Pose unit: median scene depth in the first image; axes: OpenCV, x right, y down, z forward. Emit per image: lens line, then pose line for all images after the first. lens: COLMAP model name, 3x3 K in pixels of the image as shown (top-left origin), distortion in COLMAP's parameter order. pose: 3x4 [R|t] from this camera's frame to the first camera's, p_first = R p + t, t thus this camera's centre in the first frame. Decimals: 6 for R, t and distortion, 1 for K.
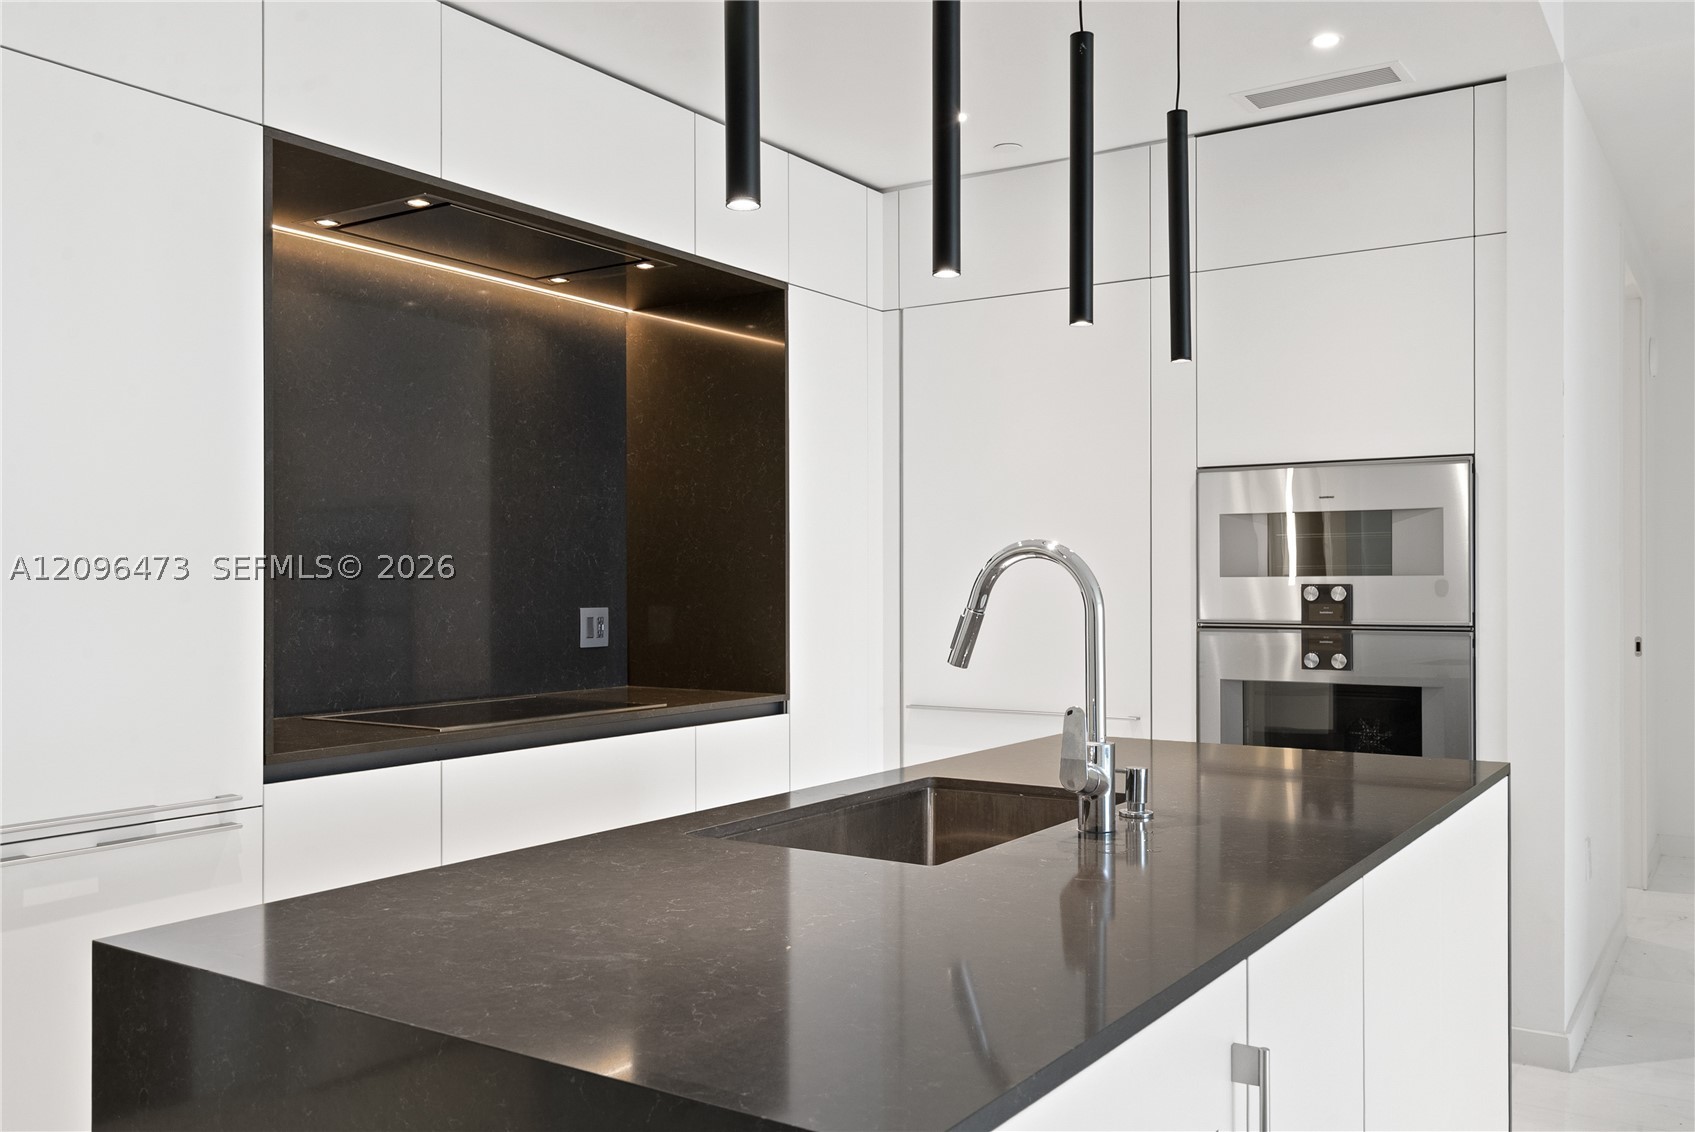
lens RADIAL K [[1402.6, 0, 847.5], [0, 1402.6, 590.5], [0, 0, 1]] dist [0.007610, 0.003748]
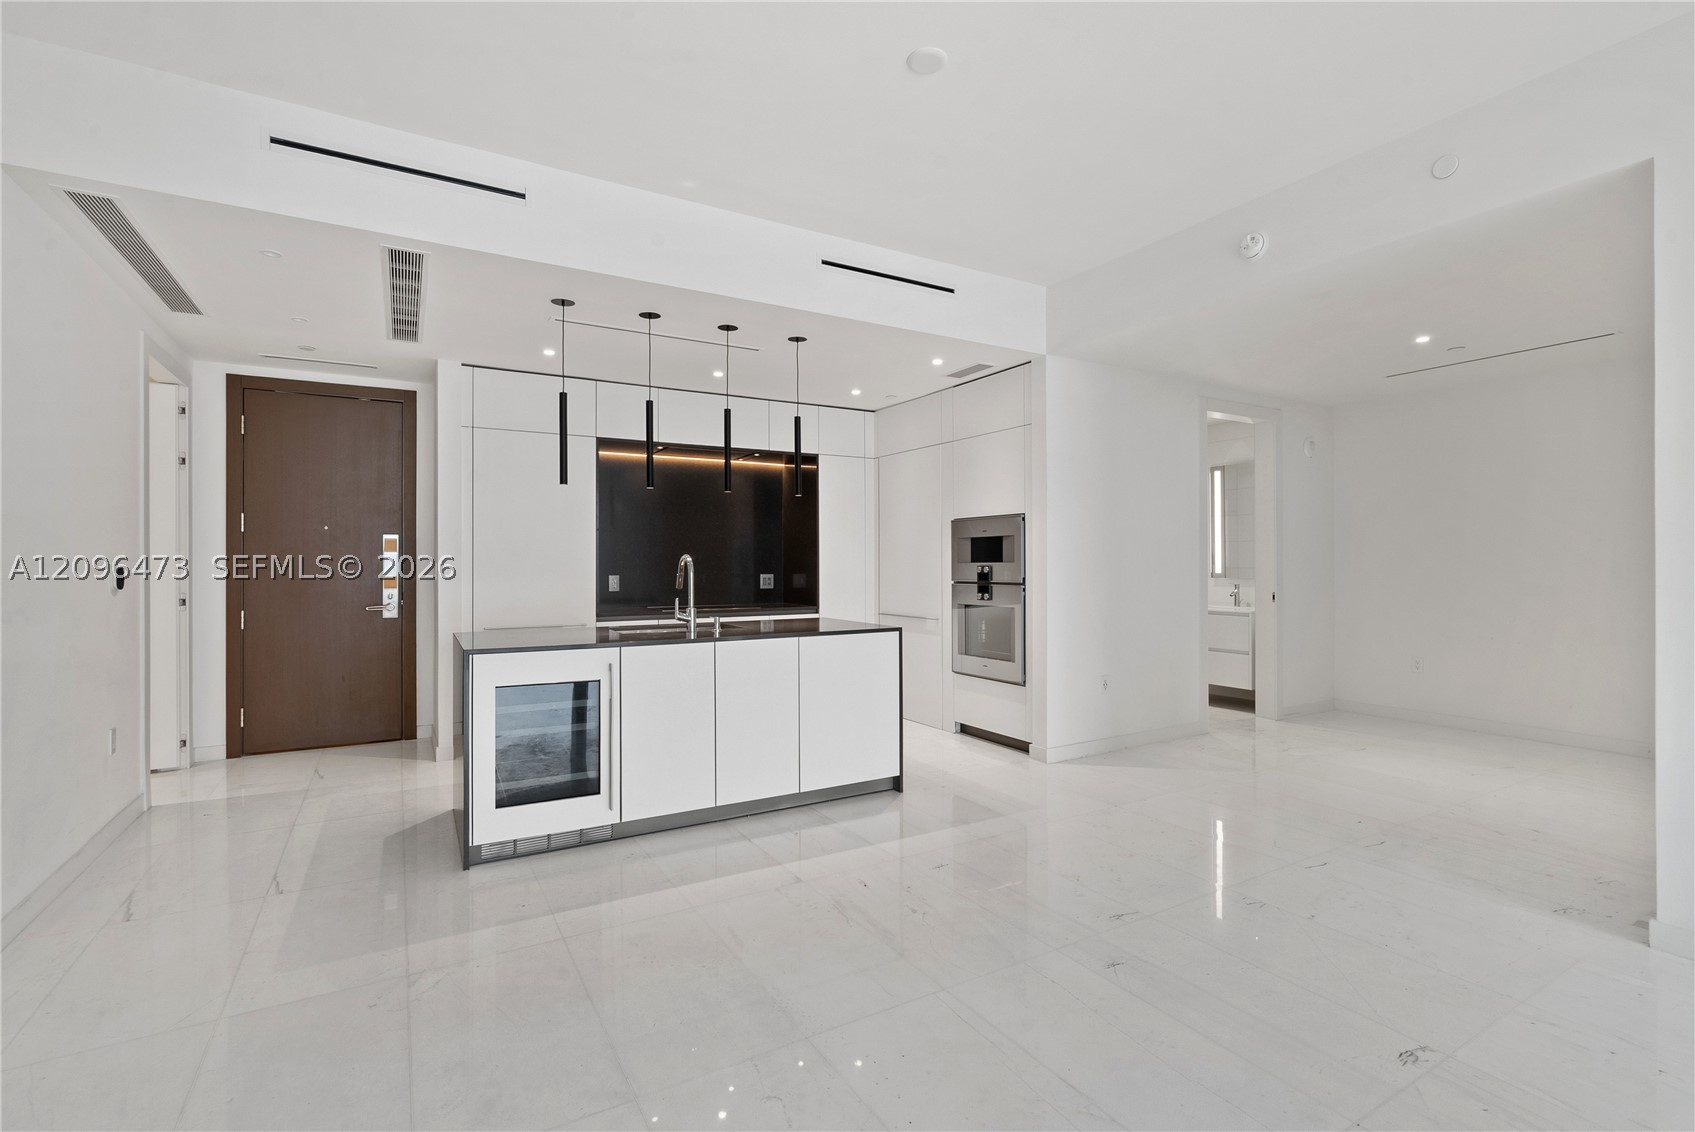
lens RADIAL K [[765.9, 0, 850.8], [0, 765.9, 563.3], [0, 0, 1]] dist [-0.009262, 0.003083]
pose [[0.897968, -0.000192, -0.440061, 0.736703], [-0.002518, 0.999981, -0.005574, -0.000917], [0.440054, 0.006113, 0.897951, -0.331031]]
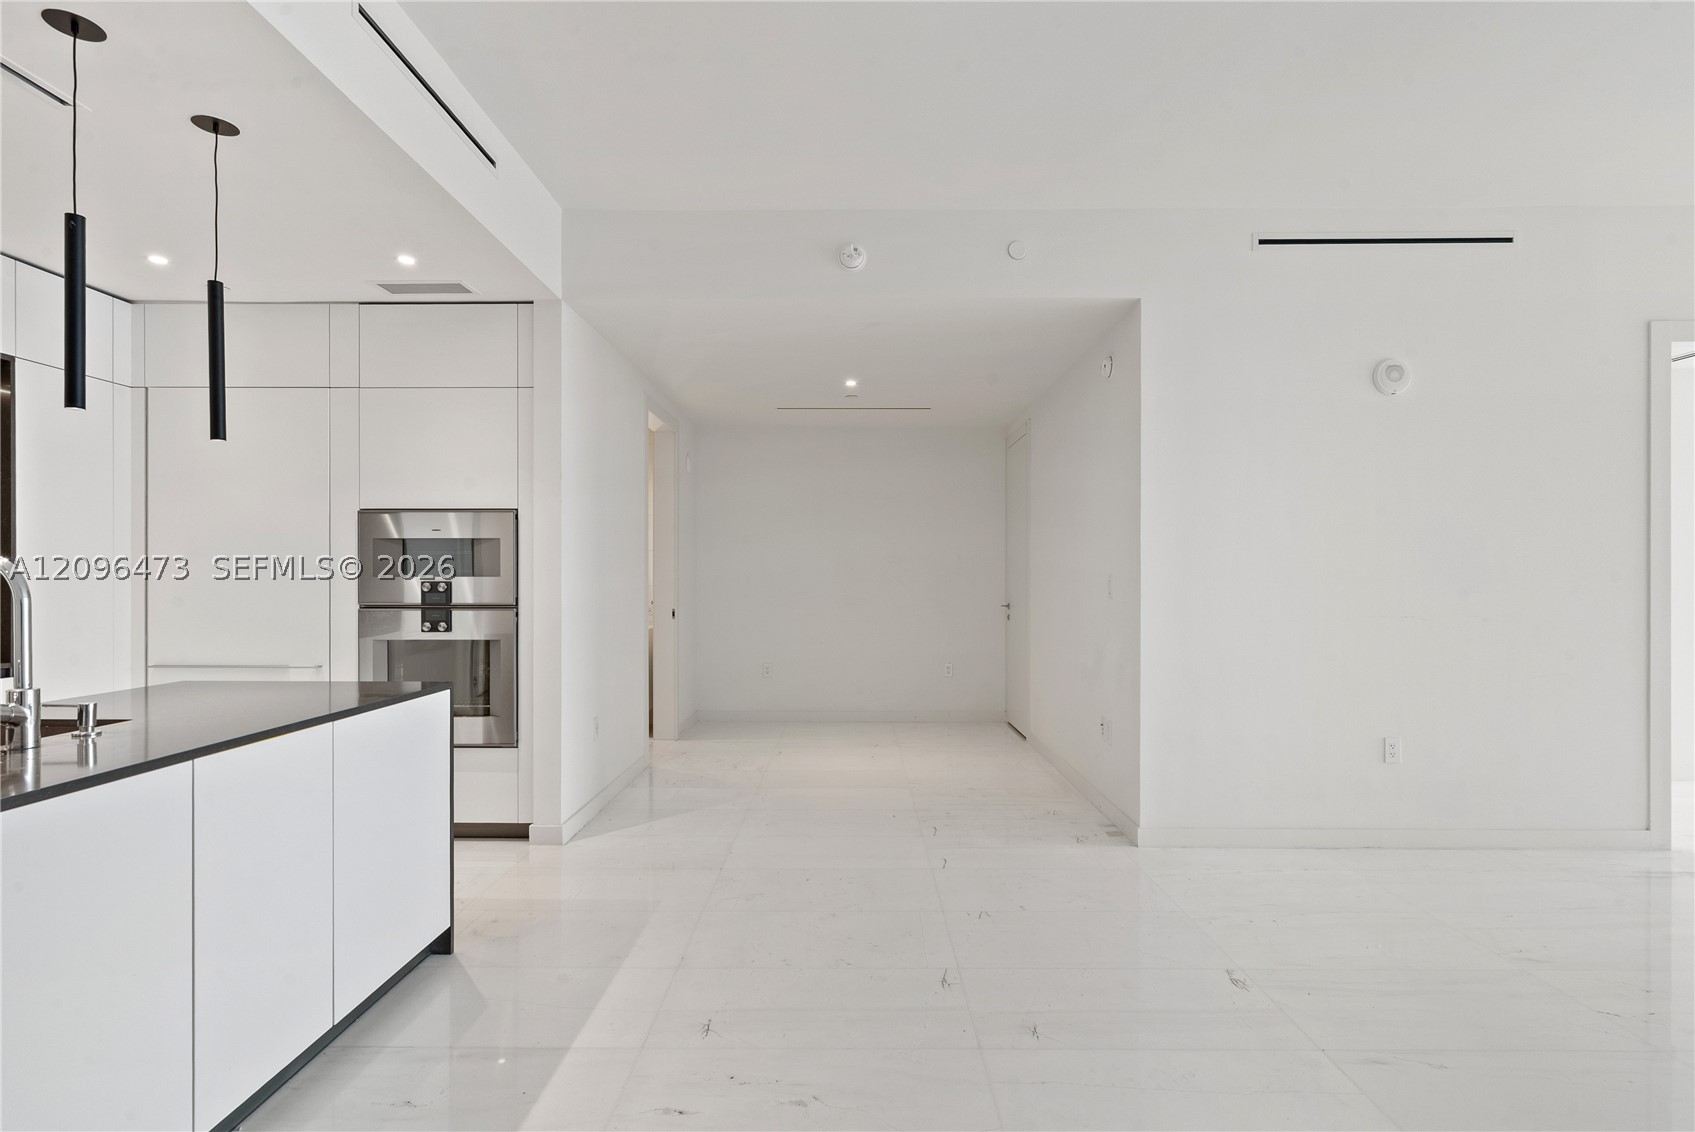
lens RADIAL K [[827.1, 0, 847.4], [0, 827.1, 577.5], [0, 0, 1]] dist [-0.000596, -0.000041]
pose [[0.839161, 0.004044, 0.543869, 0.218111], [0.000296, 0.999969, -0.007893, -0.001148], [-0.543884, 0.006785, 0.839133, -0.107224]]
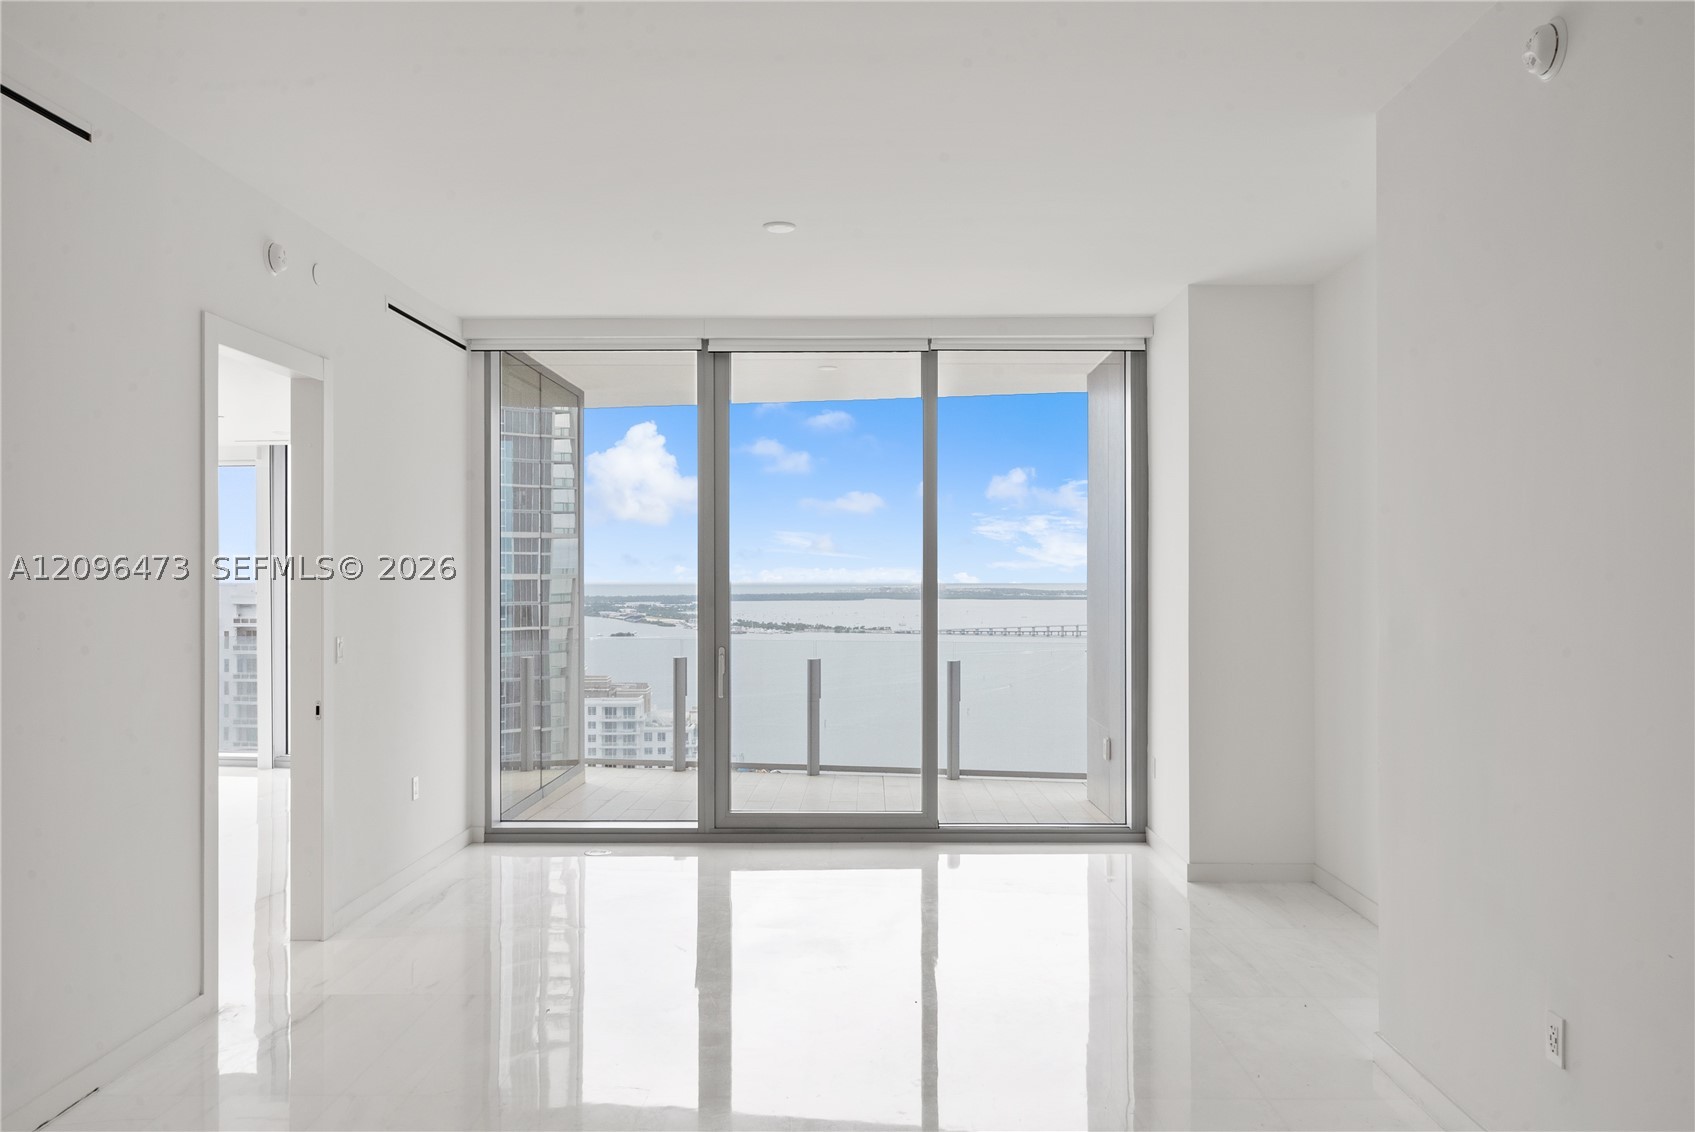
lens RADIAL K [[1275.0, 0, 855.7], [0, 1275.0, 570.0], [0, 0, 1]] dist [0.003678, 0.000526]
pose [[-0.539072, 0.007263, 0.842228, 0.293526], [0.007021, 0.999967, -0.004129, -0.075835], [-0.842230, 0.003687, -0.539105, 0.329067]]
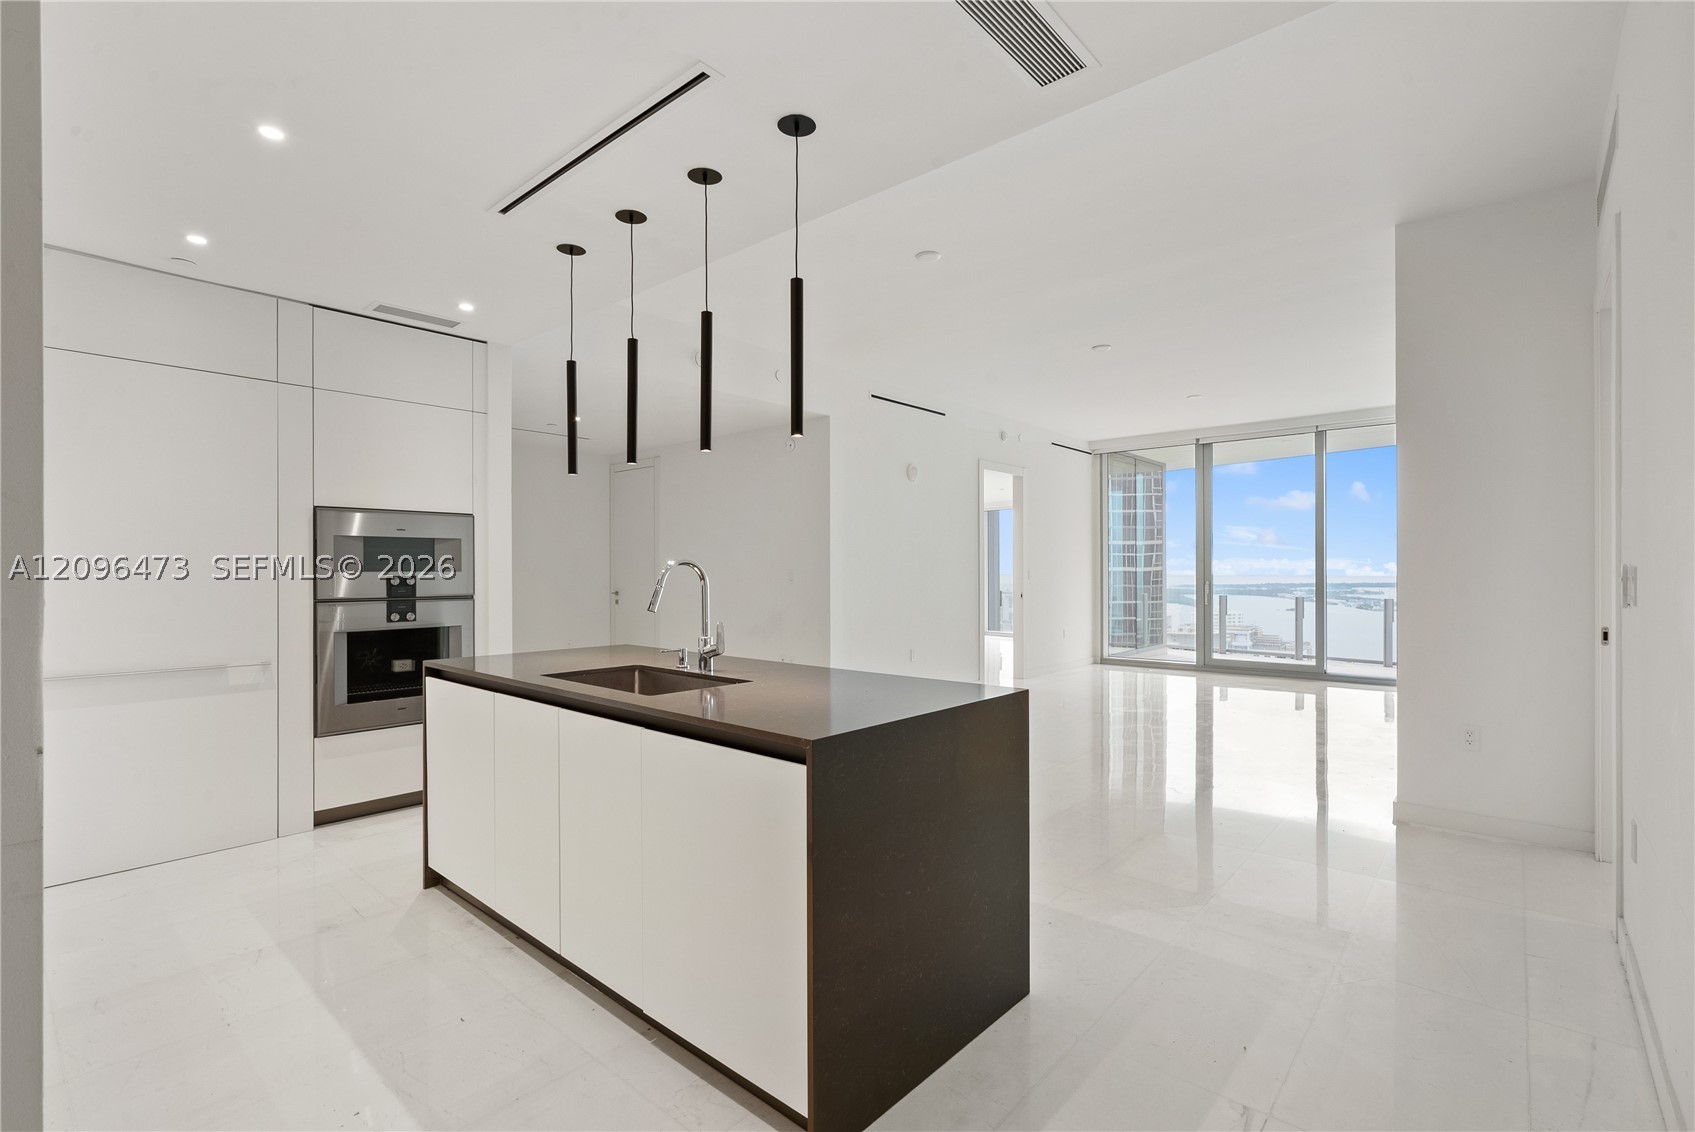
lens RADIAL K [[765.9, 0, 844.1], [0, 765.9, 573.4], [0, 0, 1]] dist [-0.009262, 0.003083]
pose [[0.143721, -0.000913, 0.989618, -0.592251], [0.008277, 0.999966, -0.000280, -0.002837], [-0.989584, 0.008232, 0.143724, 0.271746]]
